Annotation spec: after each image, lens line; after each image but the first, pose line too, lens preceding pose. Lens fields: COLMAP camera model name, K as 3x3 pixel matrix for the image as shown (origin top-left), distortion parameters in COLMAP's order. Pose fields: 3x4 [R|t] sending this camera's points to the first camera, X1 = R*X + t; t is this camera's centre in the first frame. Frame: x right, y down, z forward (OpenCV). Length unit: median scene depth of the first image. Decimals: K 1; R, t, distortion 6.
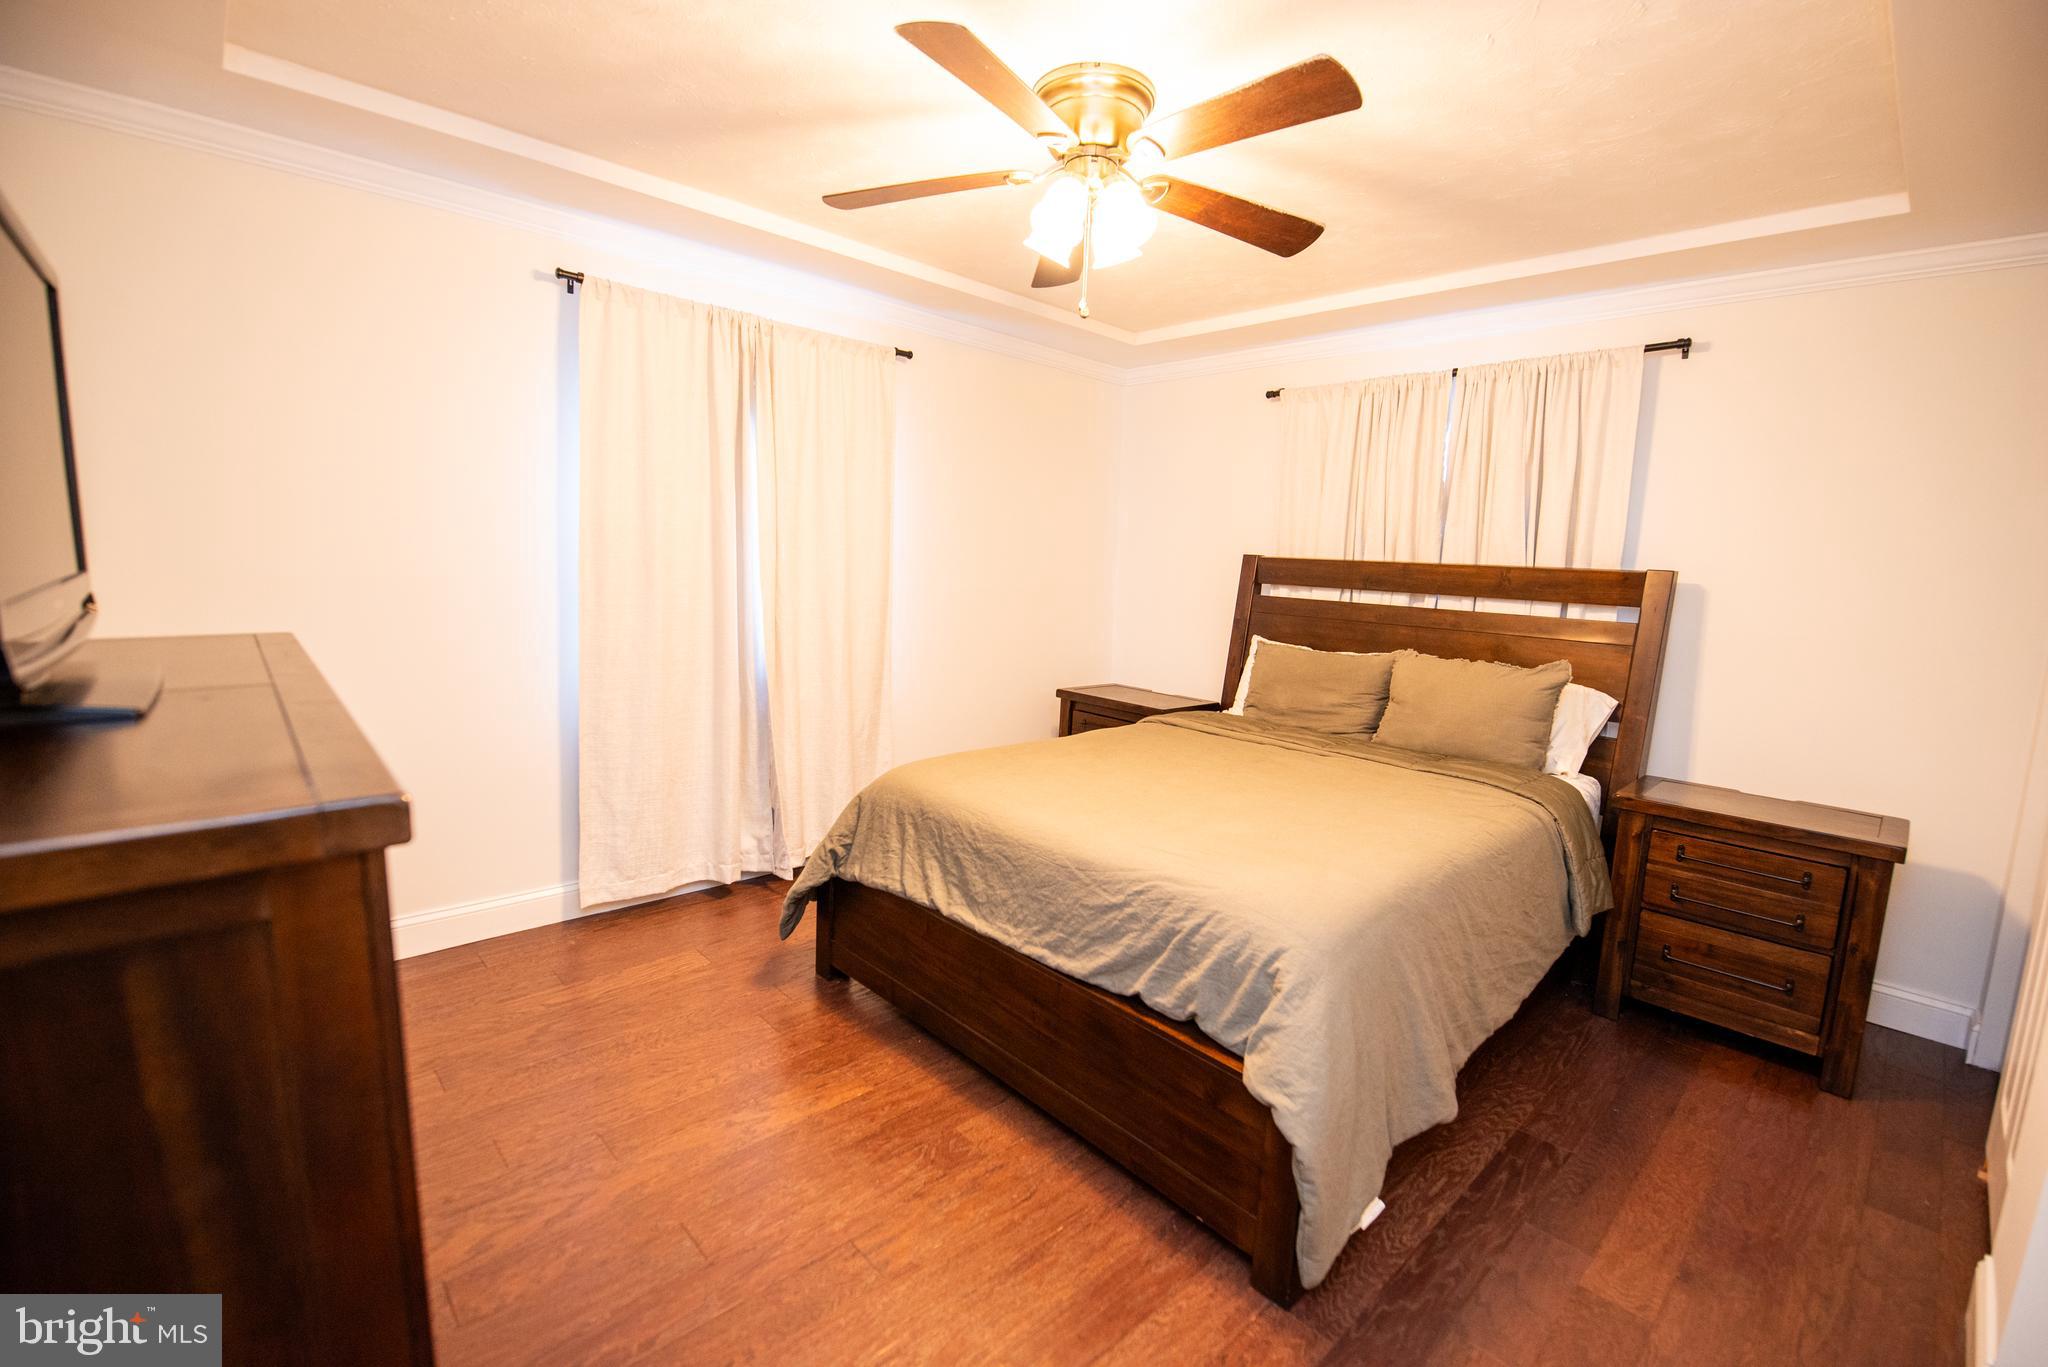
lens RADIAL K [[907.4, 0, 1029.2], [0, 907.4, 683.0], [0, 0, 1]] dist [-0.008047, -0.000166]
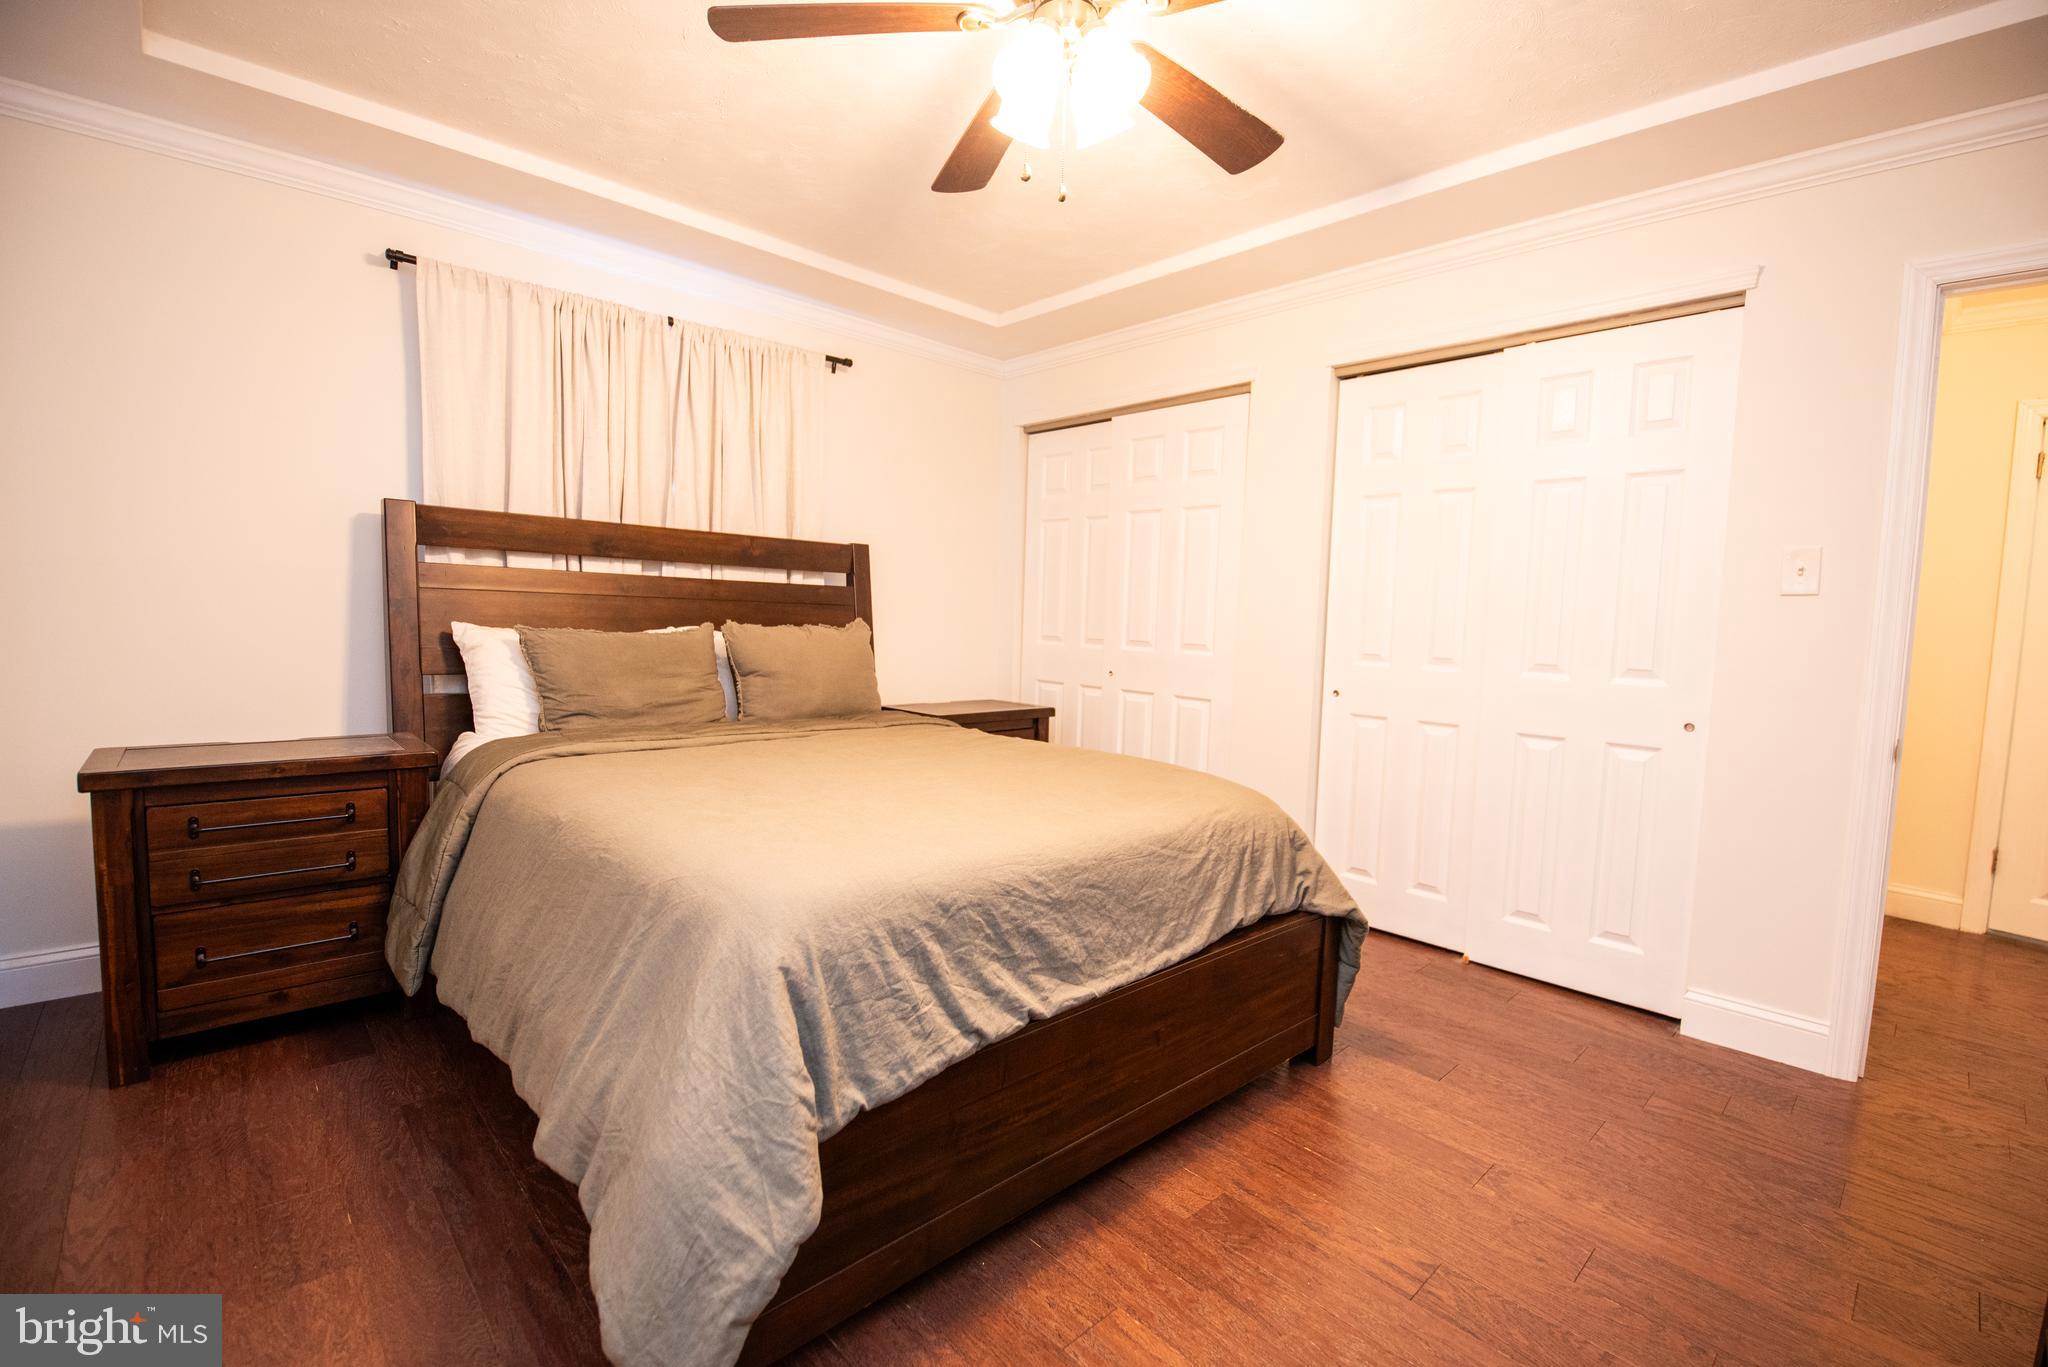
lens RADIAL K [[907.4, 0, 1029.8], [0, 907.4, 689.9], [0, 0, 1]] dist [-0.008047, -0.000166]
pose [[-0.015766, -0.123730, 0.992191, -0.748290], [0.106271, 0.986486, 0.124708, -0.071737], [-0.994212, 0.107407, -0.002404, 1.010024]]
